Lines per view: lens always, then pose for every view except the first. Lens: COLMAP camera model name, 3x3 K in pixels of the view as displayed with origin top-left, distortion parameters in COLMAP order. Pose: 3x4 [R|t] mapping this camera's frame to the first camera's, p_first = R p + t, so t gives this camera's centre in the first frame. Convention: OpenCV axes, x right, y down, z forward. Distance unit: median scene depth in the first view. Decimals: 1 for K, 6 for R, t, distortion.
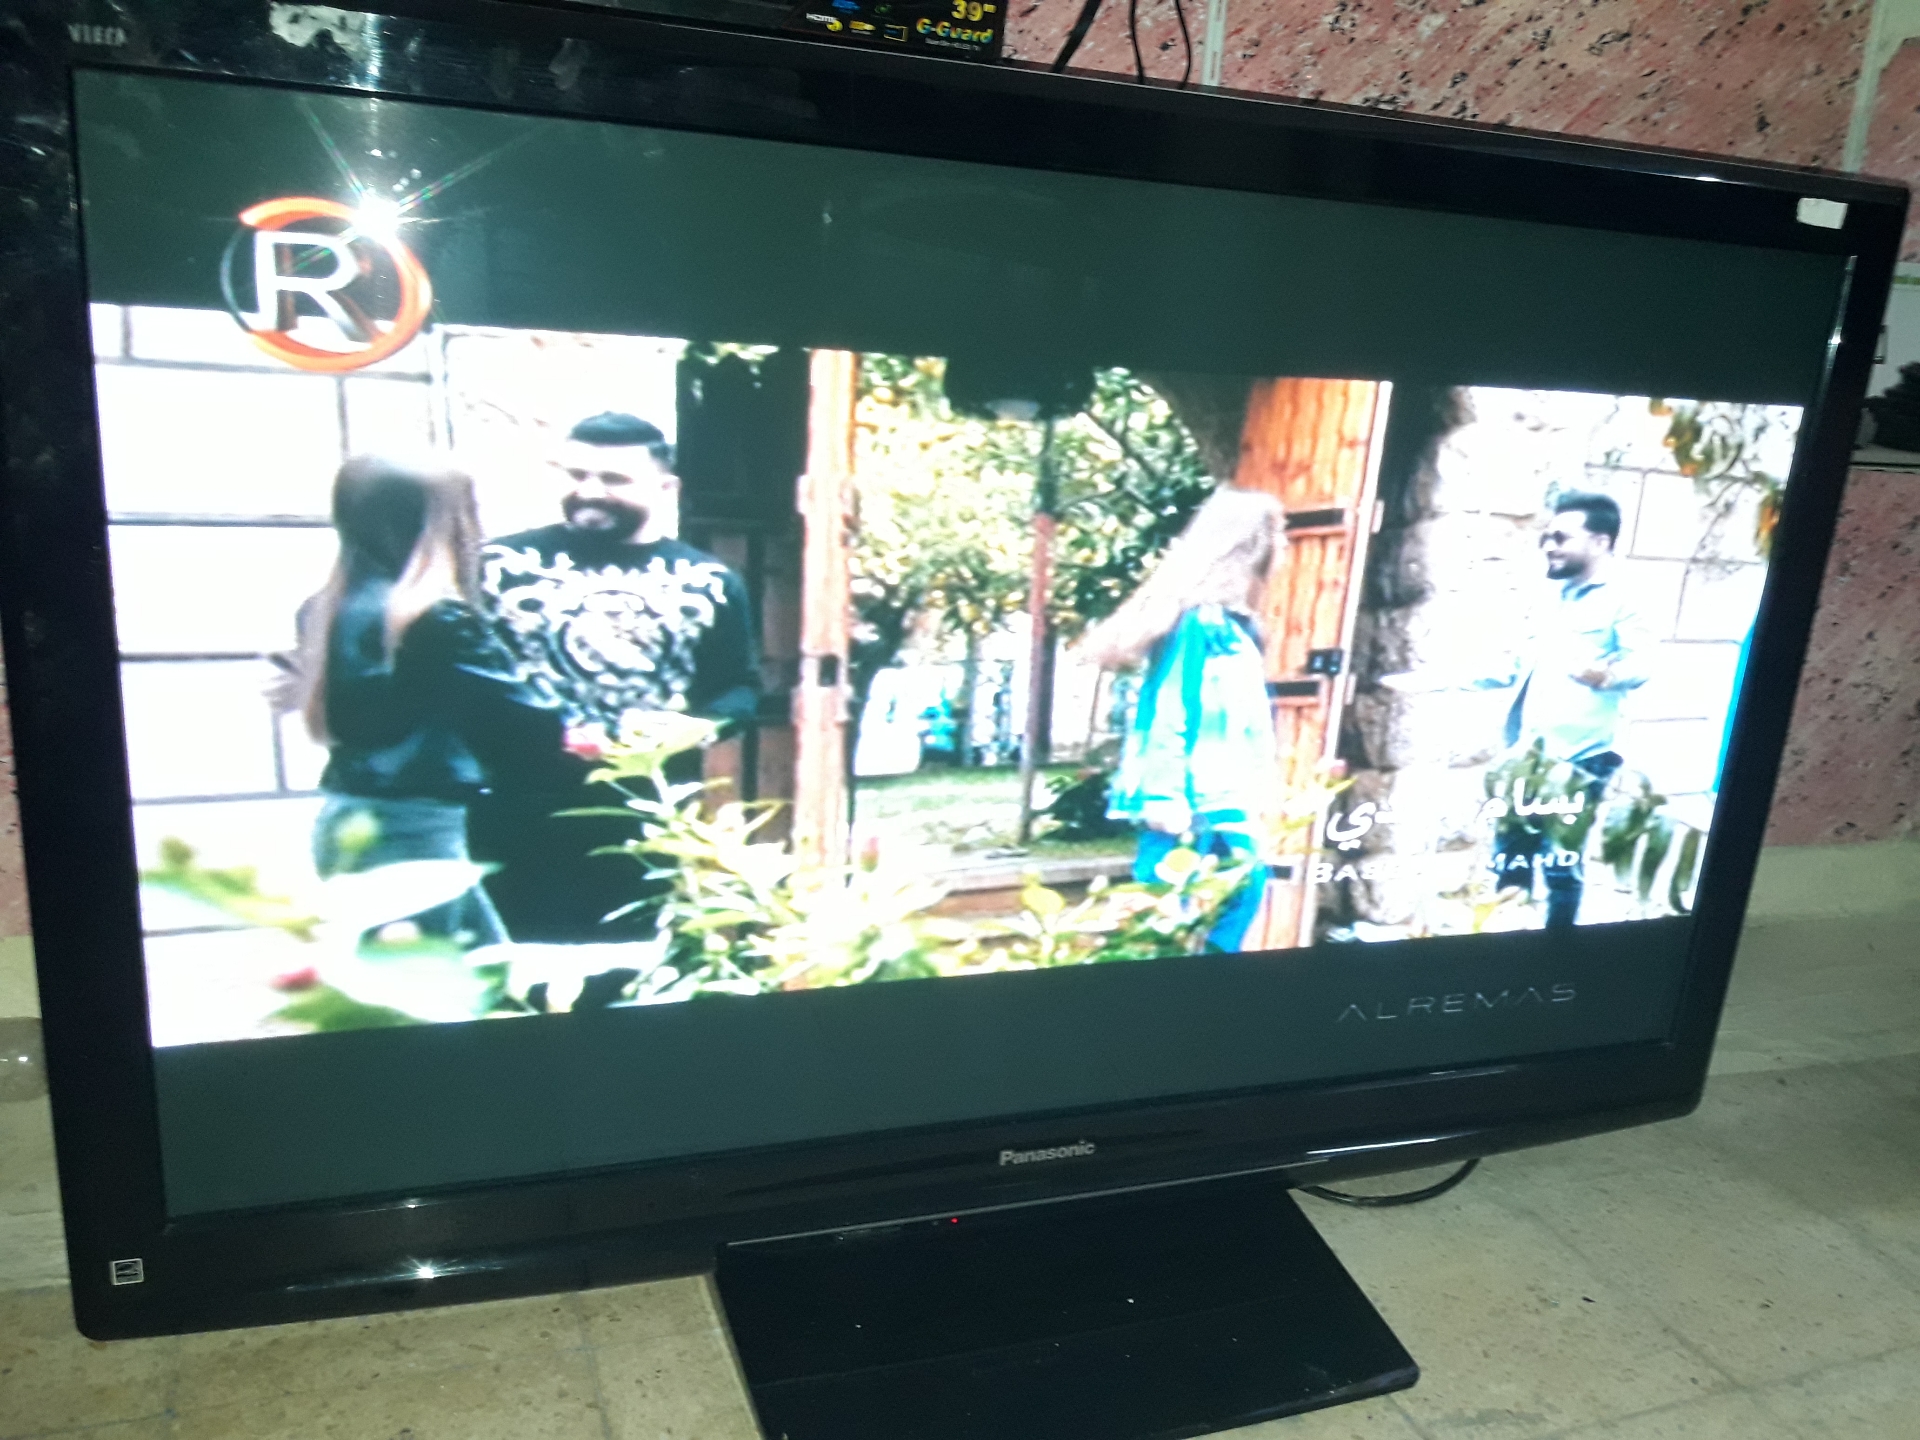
lens RADIAL K [[1632.1, 0, 975.8], [0, 1632.1, 791.1], [0, 0, 1]] dist [-0.034343, 0.010780]
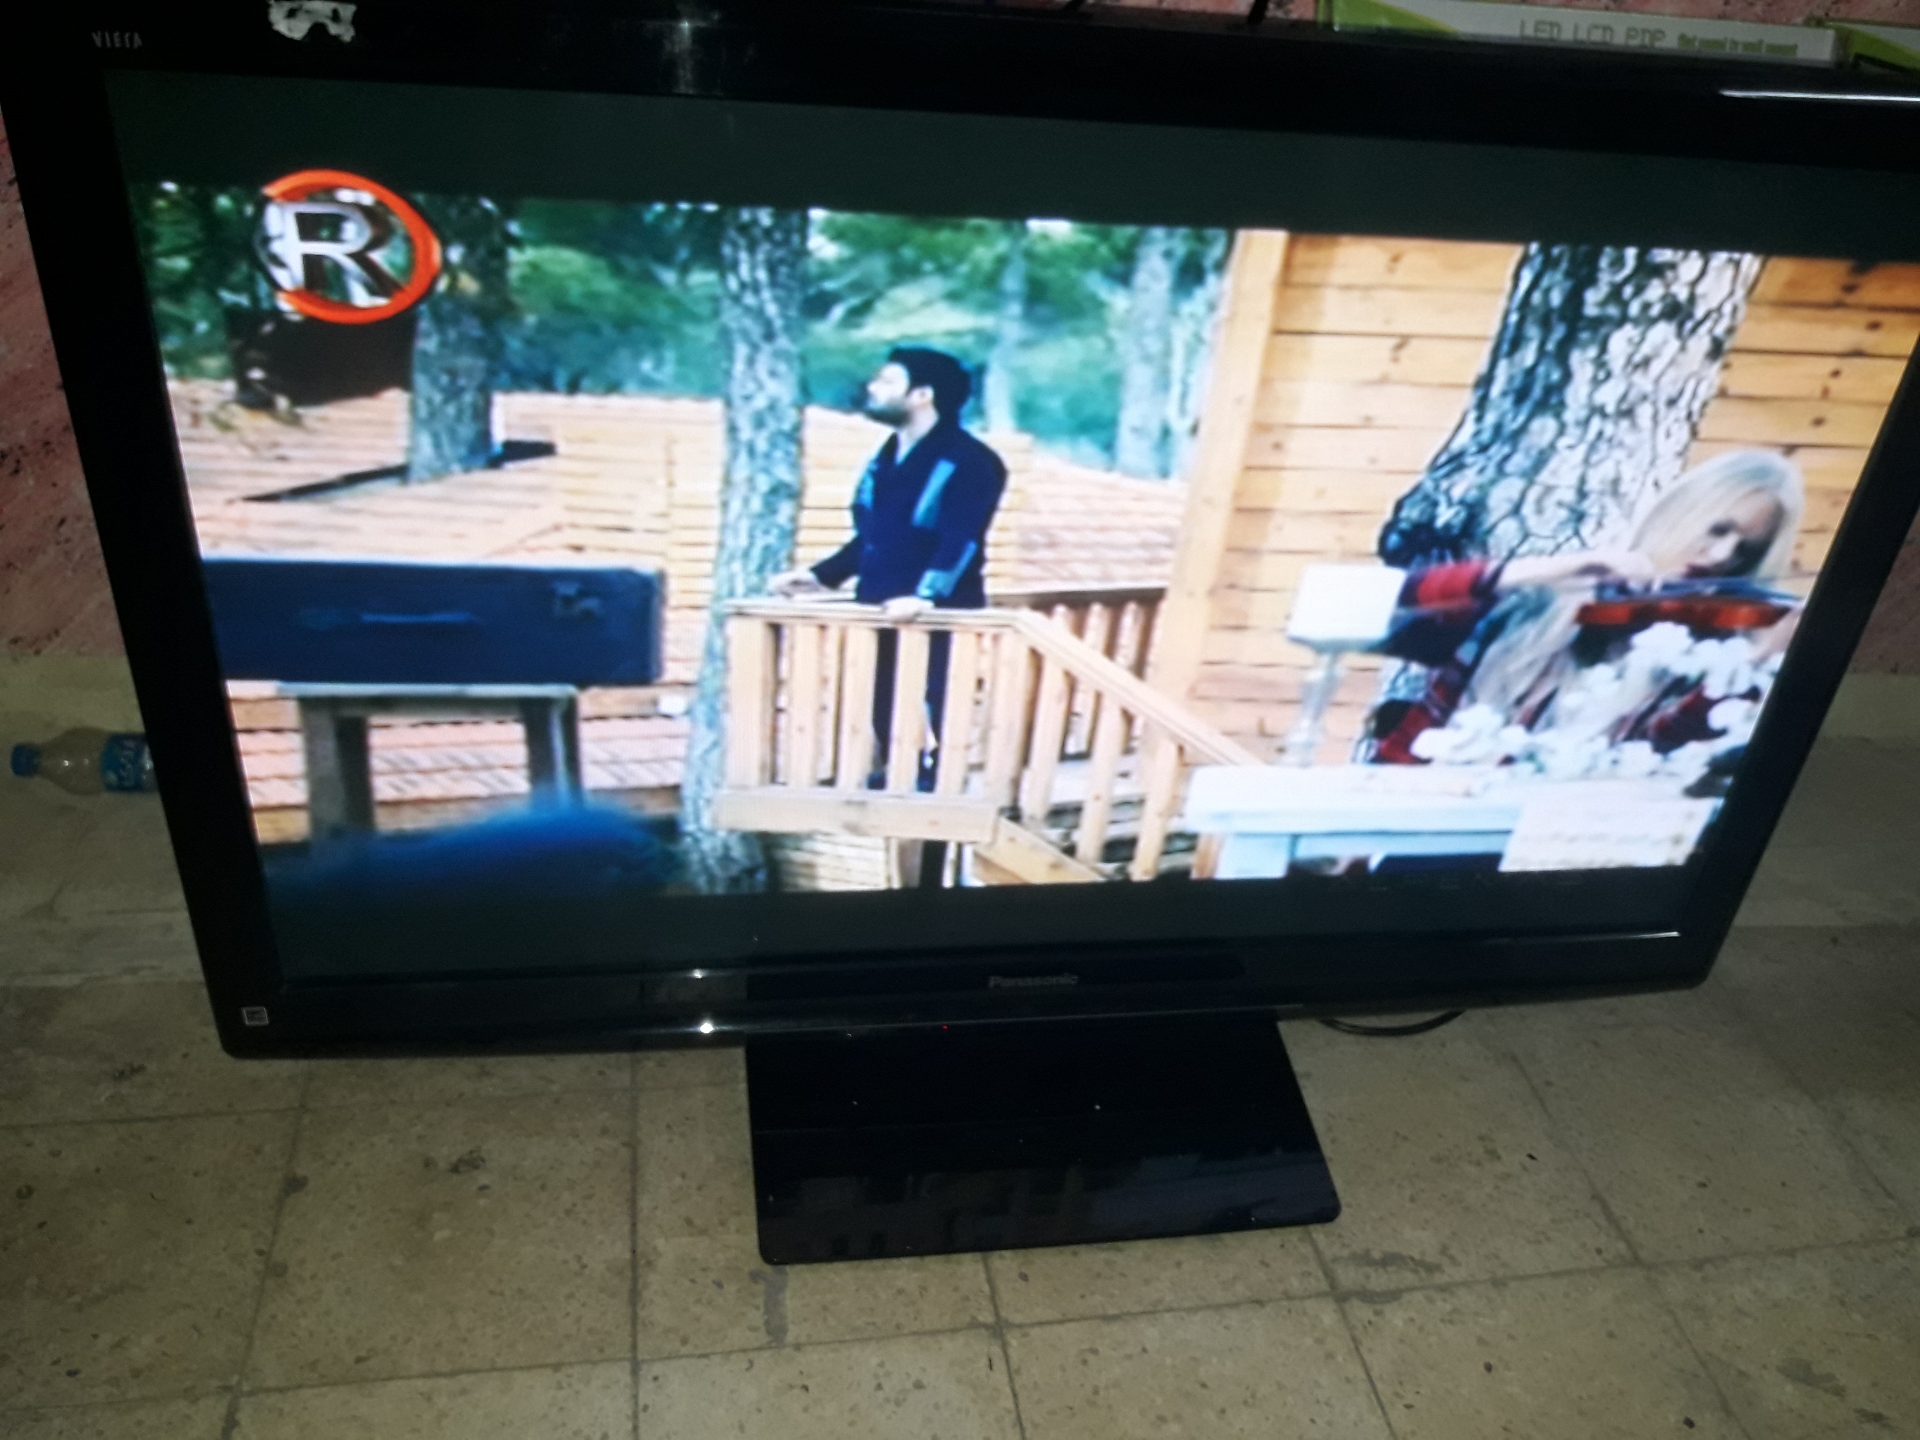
lens RADIAL K [[1632.1, 0, 969.9], [0, 1632.1, 796.1], [0, 0, 1]] dist [-0.034343, 0.010780]
pose [[0.980786, 0.118181, -0.155218, 0.158551], [-0.069448, 0.955015, 0.288310, -0.218431], [0.182308, -0.271991, 0.944873, -0.034296]]
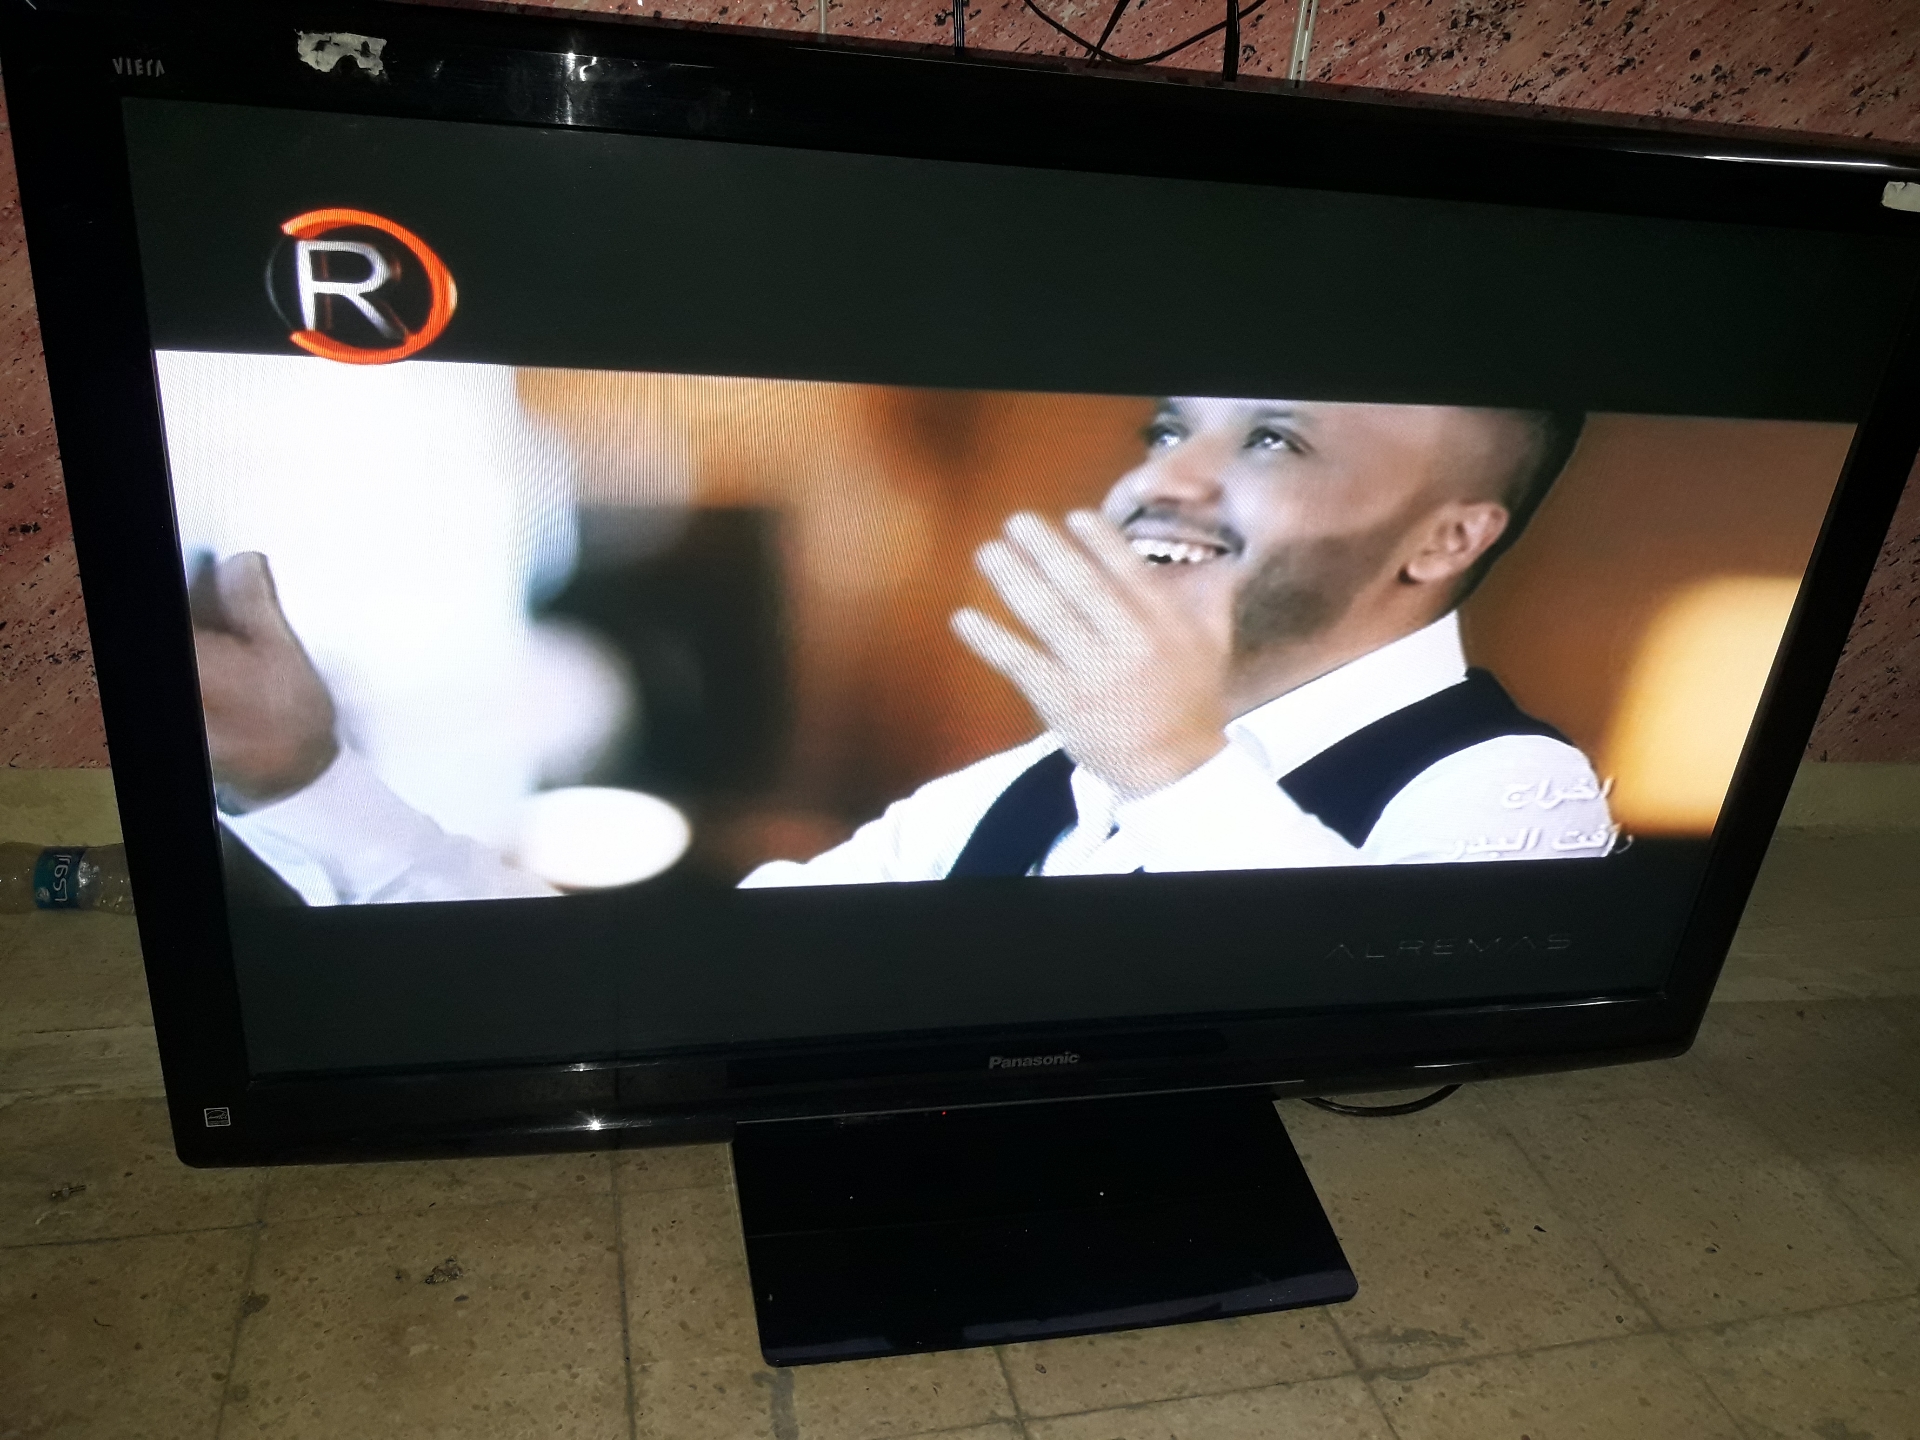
lens RADIAL K [[1632.1, 0, 976.9], [0, 1632.1, 794.8], [0, 0, 1]] dist [-0.034343, 0.010780]
pose [[0.992258, 0.078652, -0.096118, 0.095766], [-0.061000, 0.982771, 0.174470, -0.140311], [0.108185, -0.167256, 0.979960, -0.044232]]
